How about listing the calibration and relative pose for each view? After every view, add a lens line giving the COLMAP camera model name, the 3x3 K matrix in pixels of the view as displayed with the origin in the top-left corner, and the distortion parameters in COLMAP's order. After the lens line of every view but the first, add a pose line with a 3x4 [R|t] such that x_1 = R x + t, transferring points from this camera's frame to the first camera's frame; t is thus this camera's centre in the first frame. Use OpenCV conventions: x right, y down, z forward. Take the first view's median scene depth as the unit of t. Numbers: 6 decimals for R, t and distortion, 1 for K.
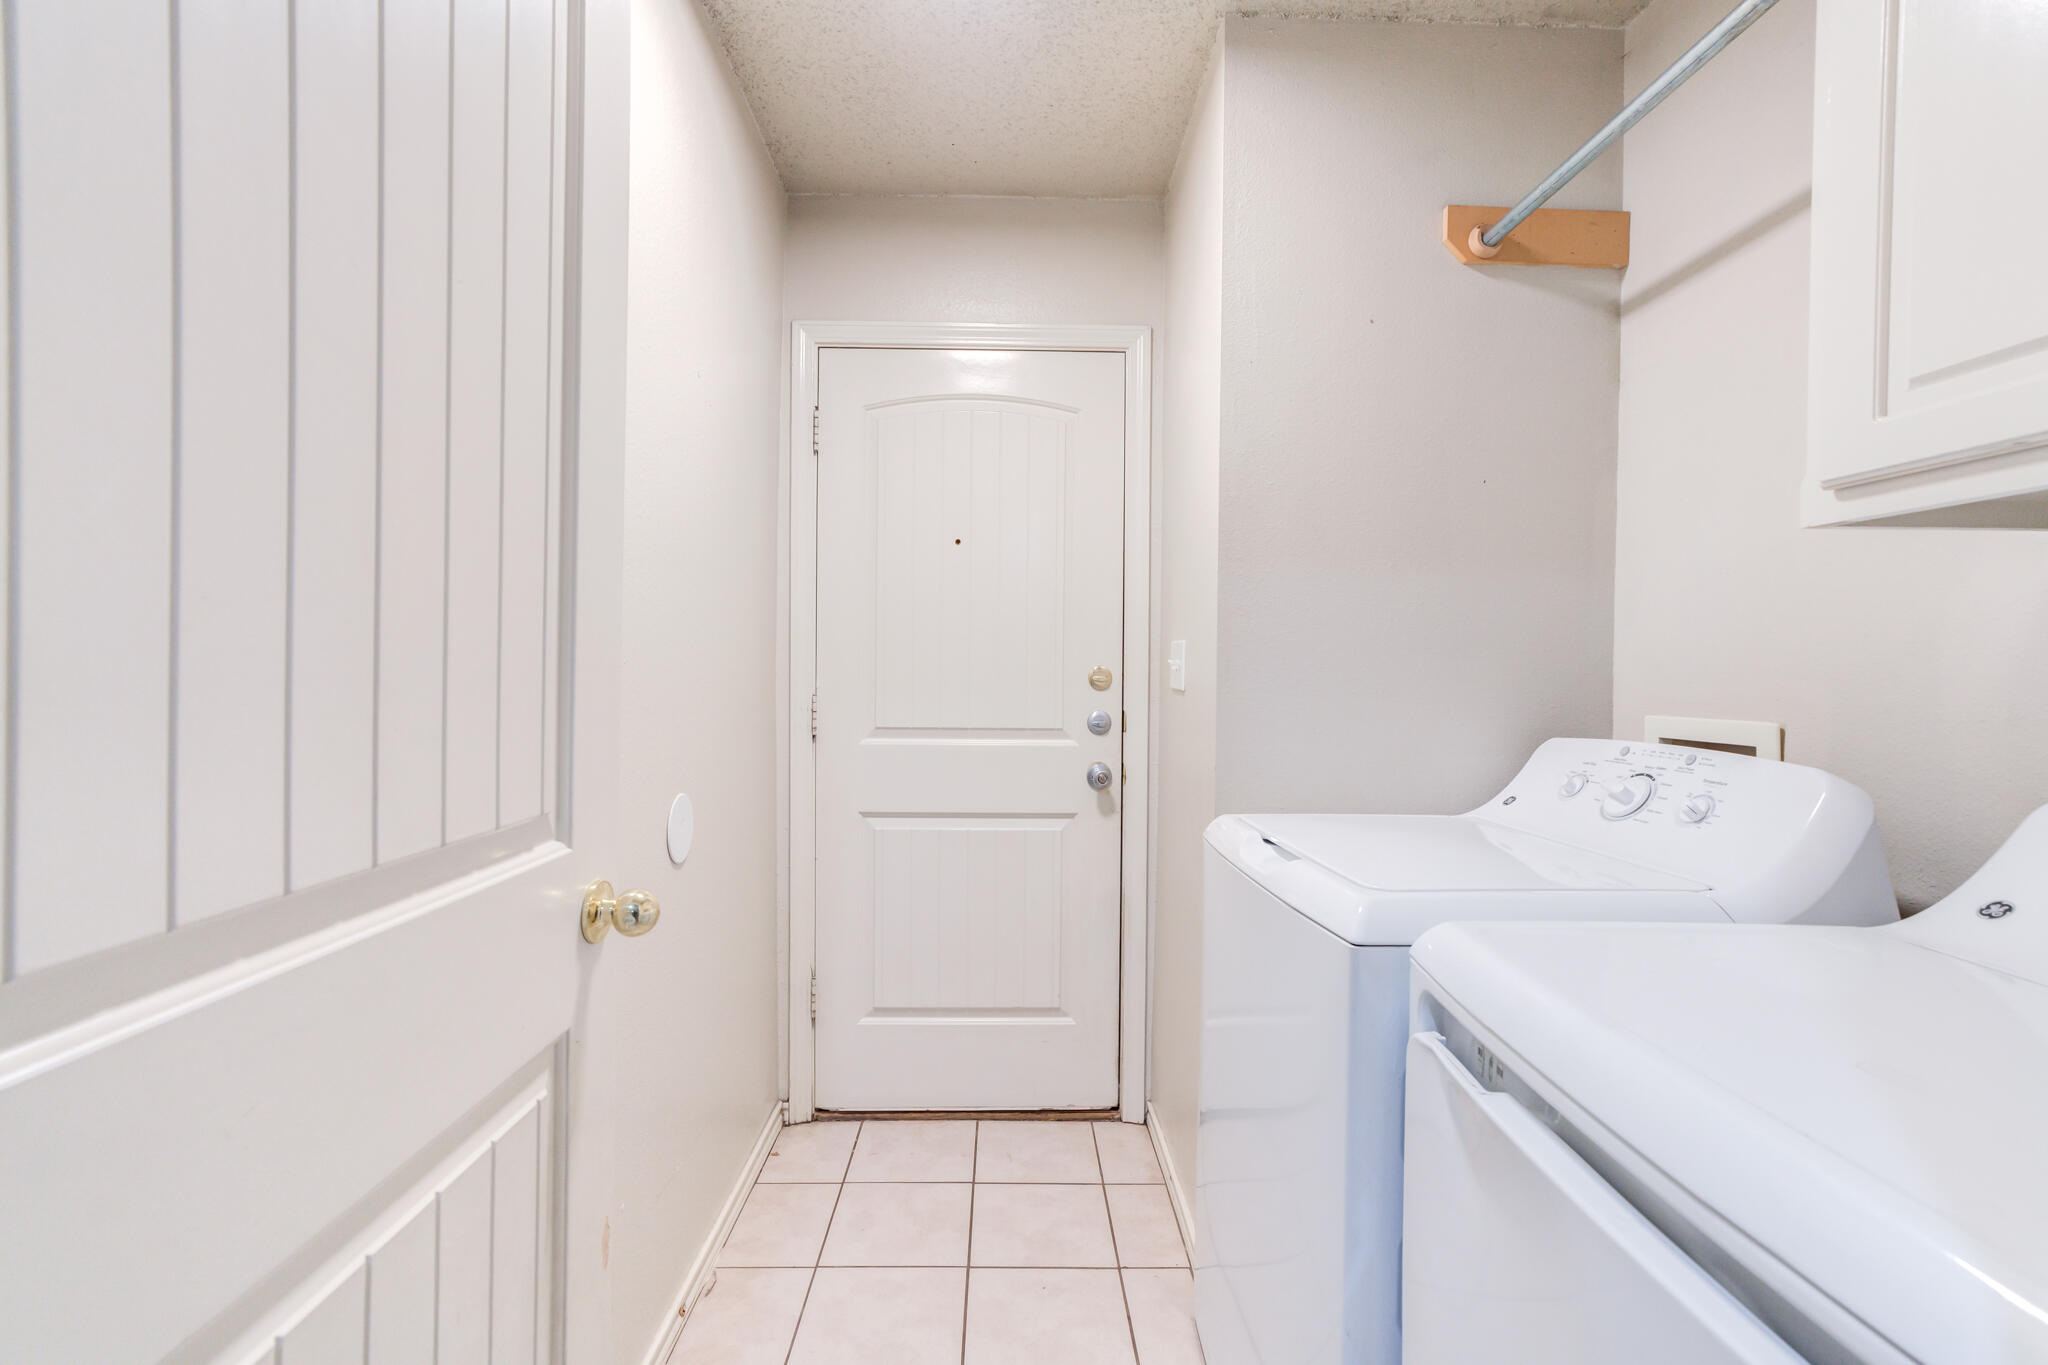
lens RADIAL K [[937.7, 0, 1021.0], [0, 937.7, 683.7], [0, 0, 1]] dist [-0.007306, 0.012708]
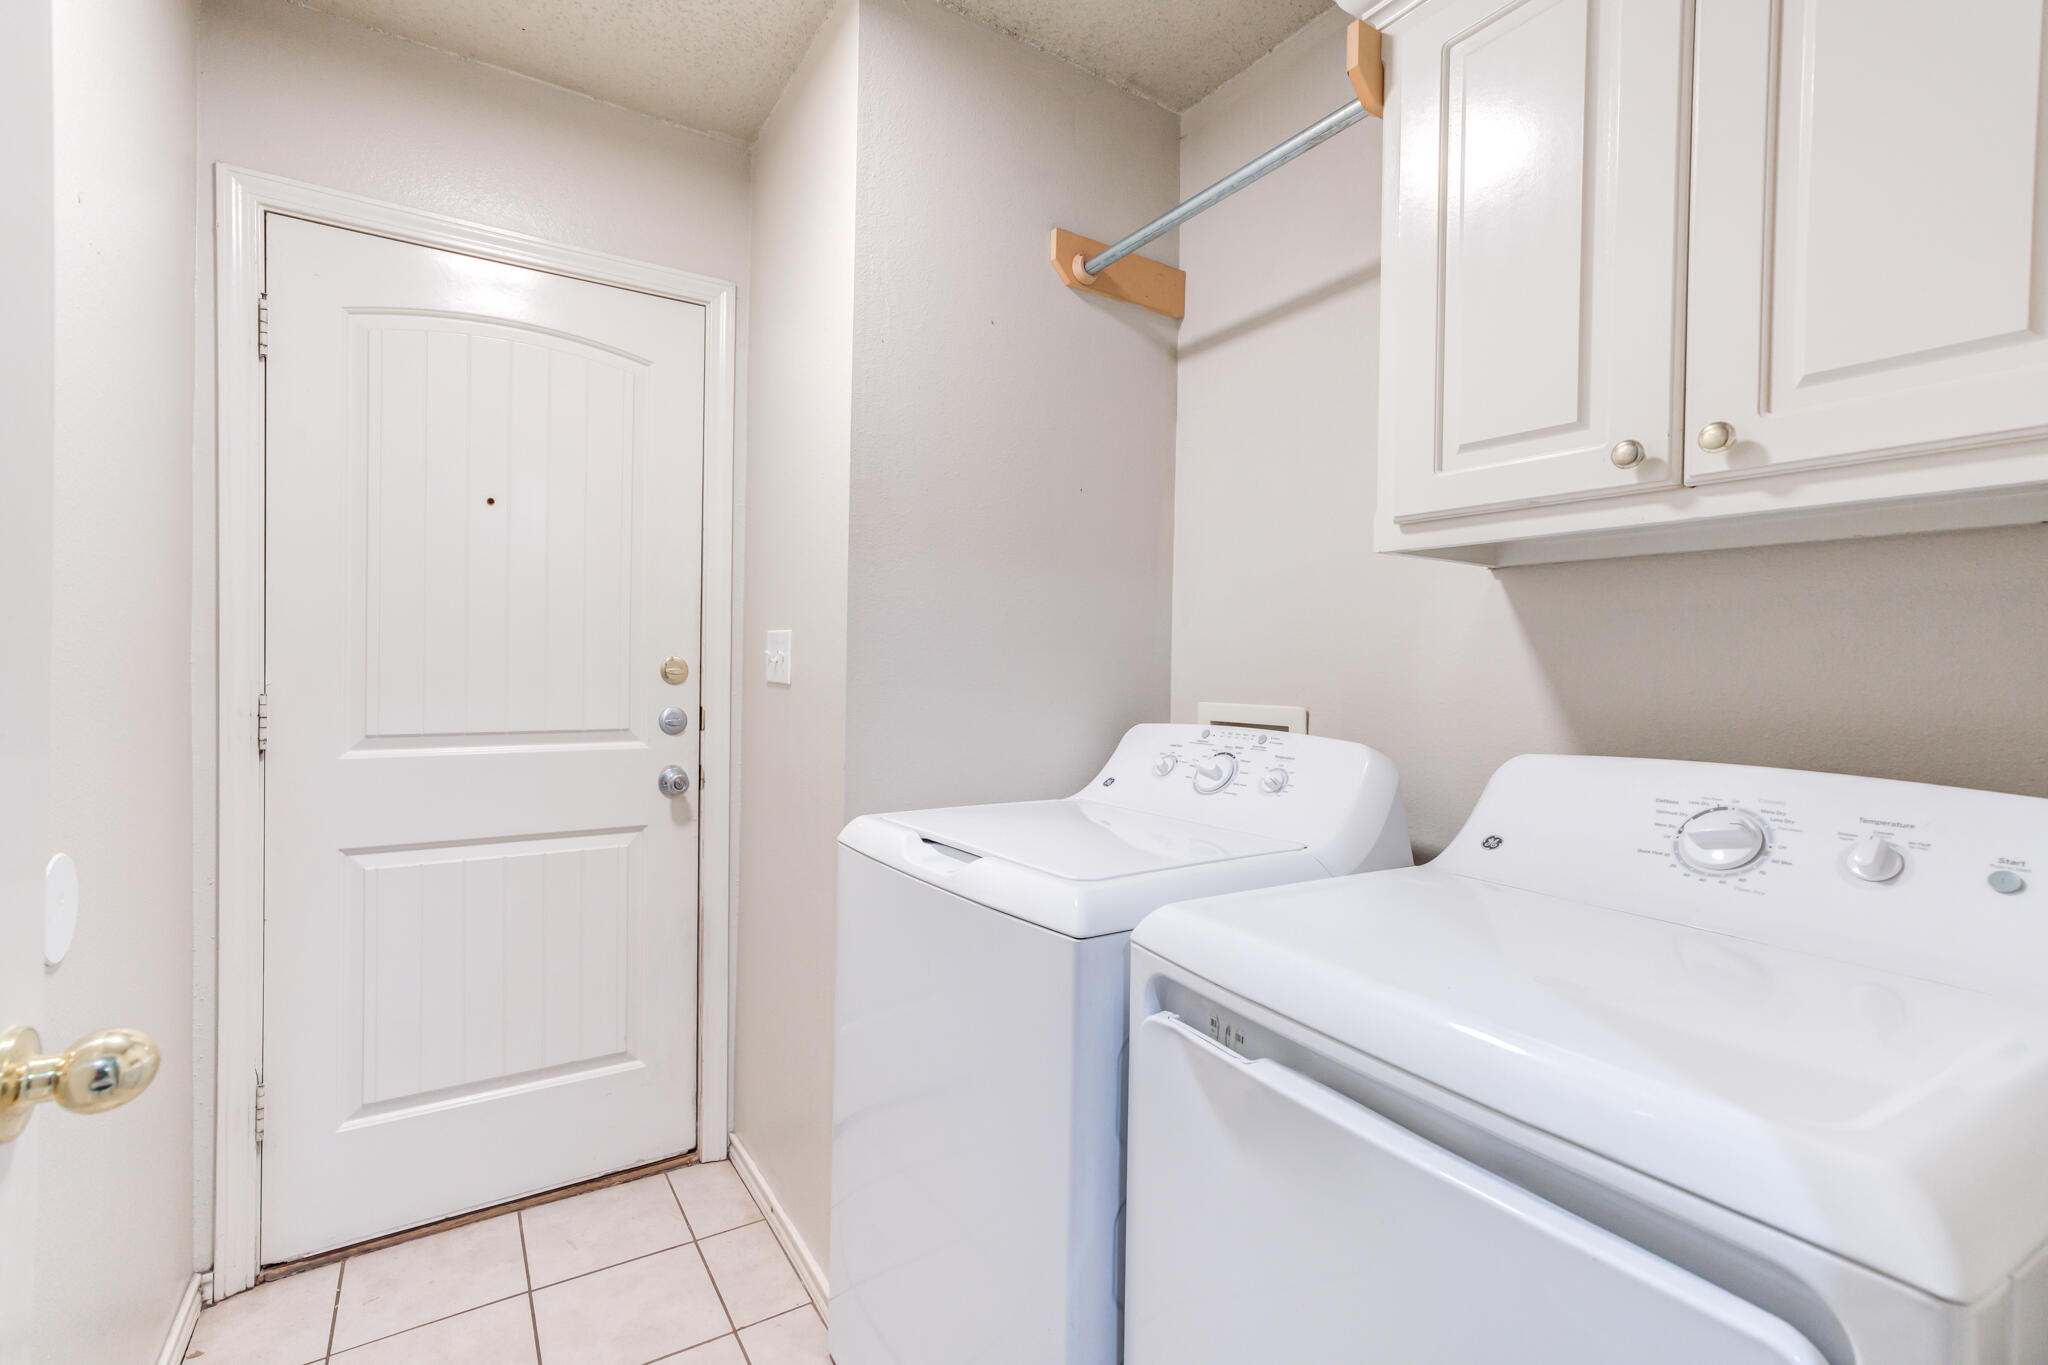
lens RADIAL K [[937.7, 0, 1040.0], [0, 937.7, 680.2], [0, 0, 1]] dist [-0.007306, 0.012708]
pose [[0.853107, -0.007158, 0.521687, -0.118530], [0.003068, 0.999957, 0.008705, -0.004680], [-0.521727, -0.005826, 0.853093, 0.095199]]
